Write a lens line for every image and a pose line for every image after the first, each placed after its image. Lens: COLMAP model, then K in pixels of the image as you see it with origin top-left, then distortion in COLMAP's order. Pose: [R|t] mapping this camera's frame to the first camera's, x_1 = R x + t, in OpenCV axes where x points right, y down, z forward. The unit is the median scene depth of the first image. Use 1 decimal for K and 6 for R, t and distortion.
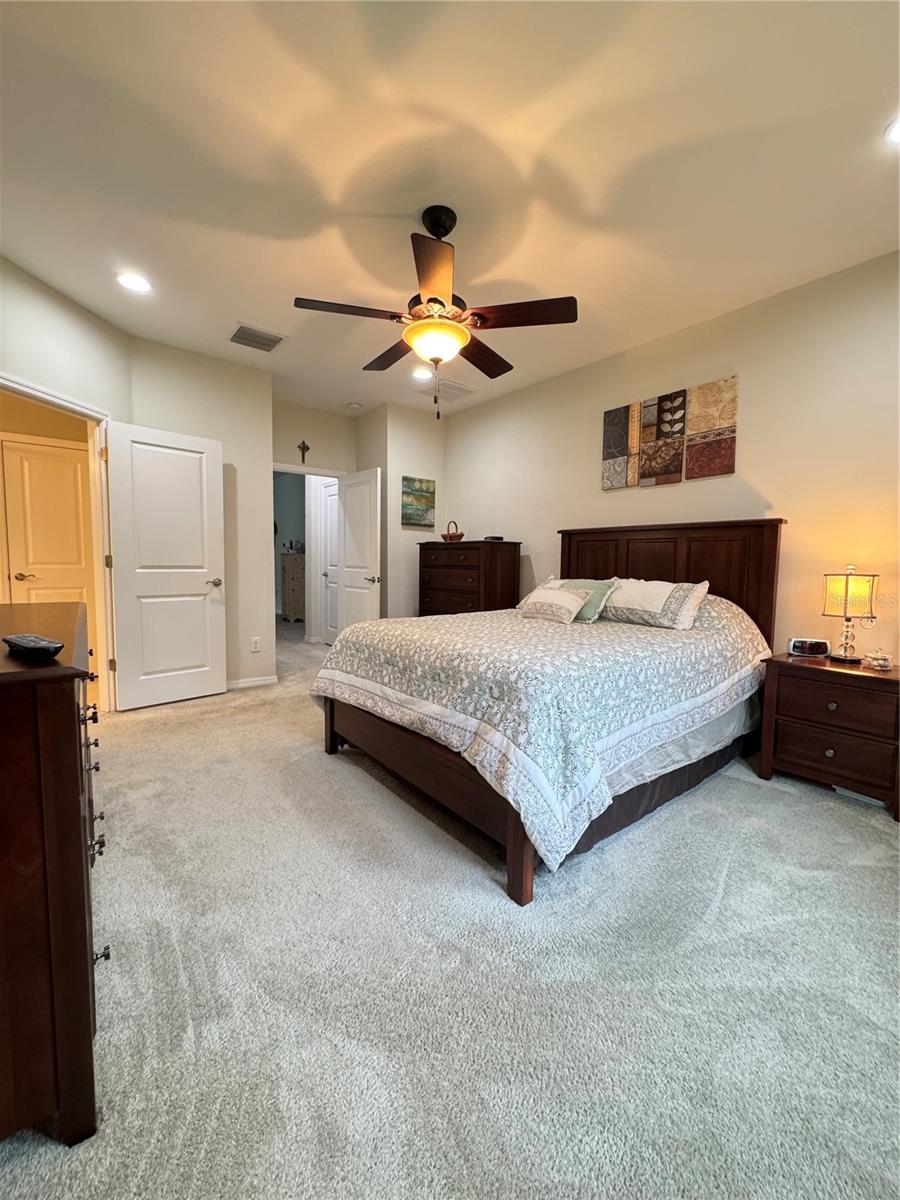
lens RADIAL K [[471.5, 0, 447.4], [0, 471.5, 595.9], [0, 0, 1]] dist [-0.000126, 0.000045]
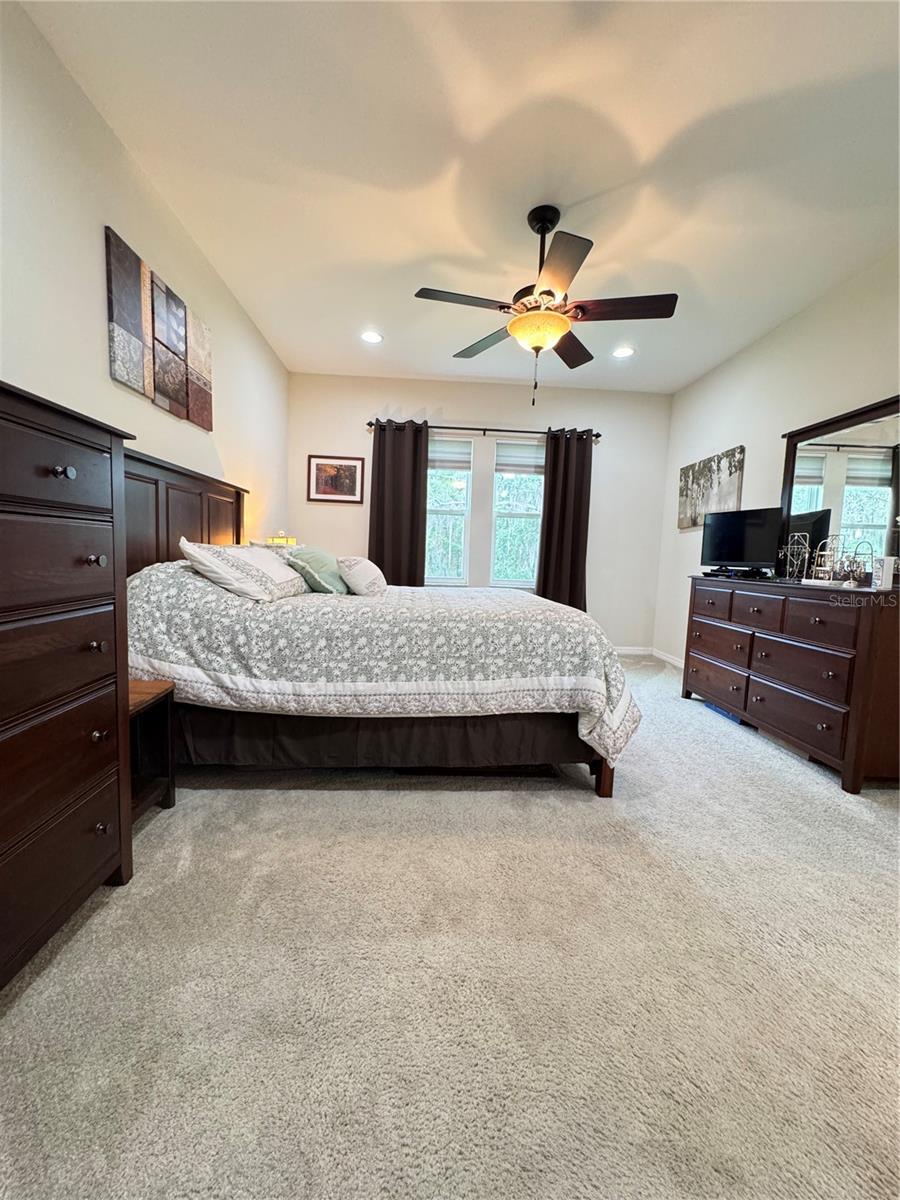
lens RADIAL K [[479.8, 0, 451.1], [0, 479.8, 599.3], [0, 0, 1]] dist [-0.001265, 0.000169]
pose [[-0.818892, -0.101343, 0.564930, -0.367058], [-0.008858, 0.986402, 0.164111, -0.076680], [-0.573879, 0.129385, -0.808655, 1.416518]]
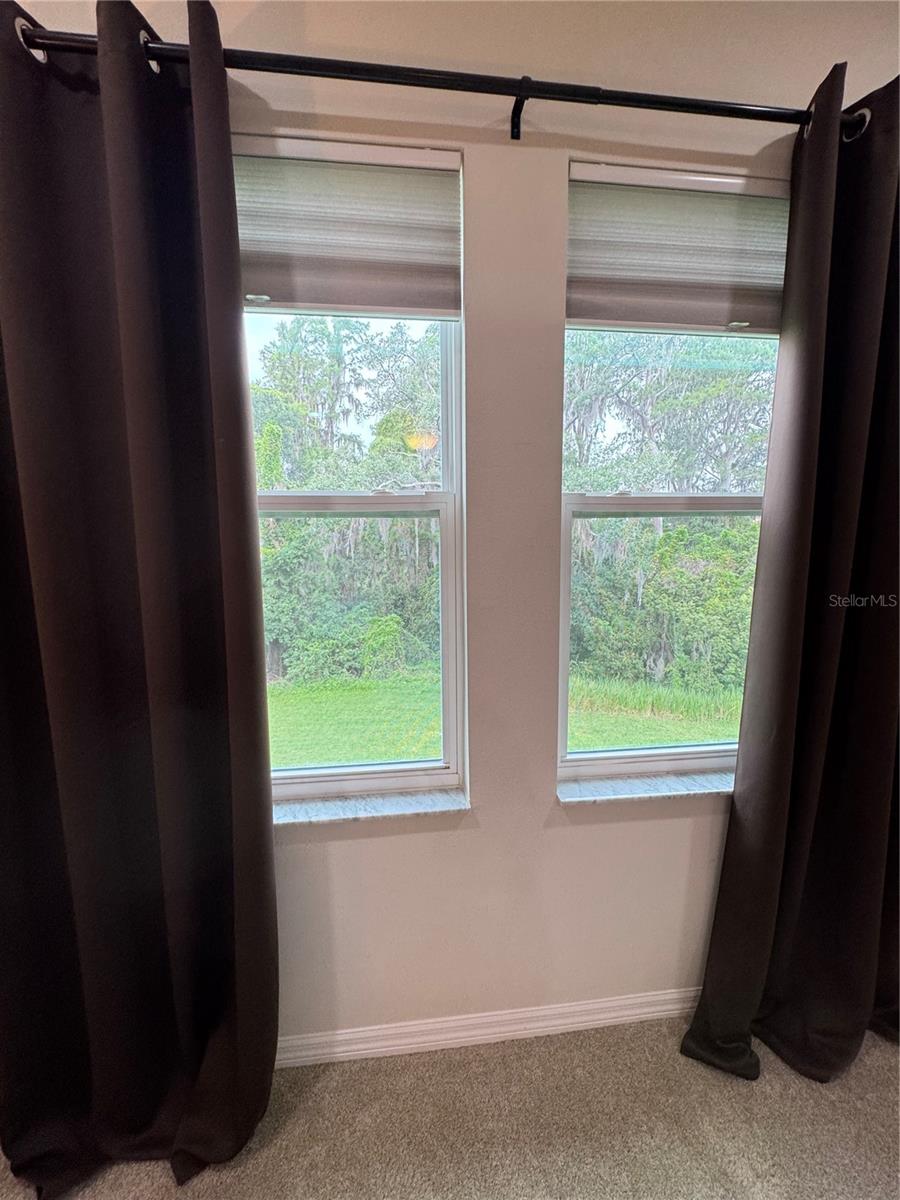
lens RADIAL K [[481.0, 0, 450.0], [0, 481.0, 600.0], [0, 0, 1]] dist [-0.000547, -0.000043]
pose [[-0.850479, -0.075022, 0.520631, 0.280733], [0.032476, 0.980399, 0.194326, -0.097957], [-0.525005, 0.182178, -0.831373, 0.443794]]
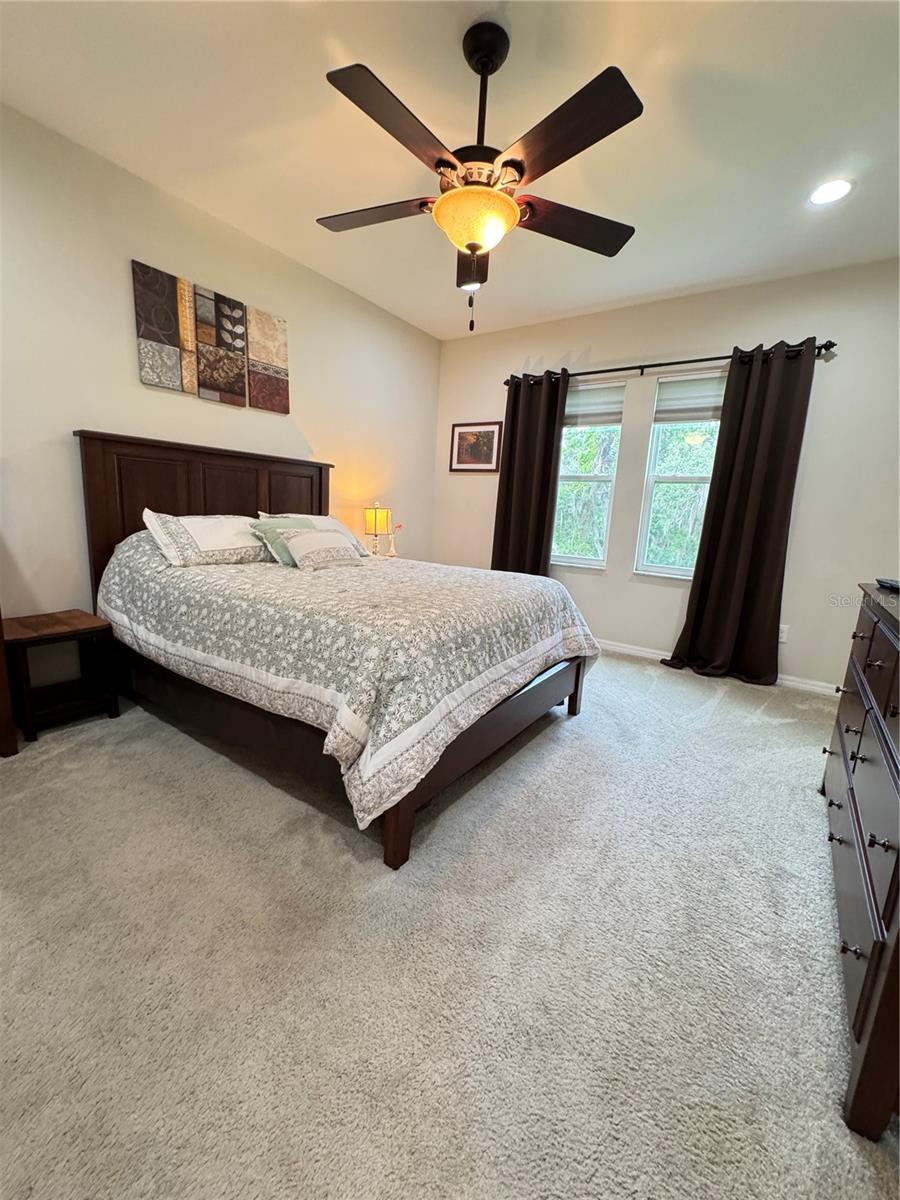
lens RADIAL K [[479.8, 0, 451.1], [0, 479.8, 599.3], [0, 0, 1]] dist [-0.001265, 0.000169]
pose [[-0.292200, -0.210287, 0.932951, -0.596903], [0.010865, 0.974733, 0.223107, -0.074909], [-0.956295, 0.075329, -0.282533, 0.889628]]
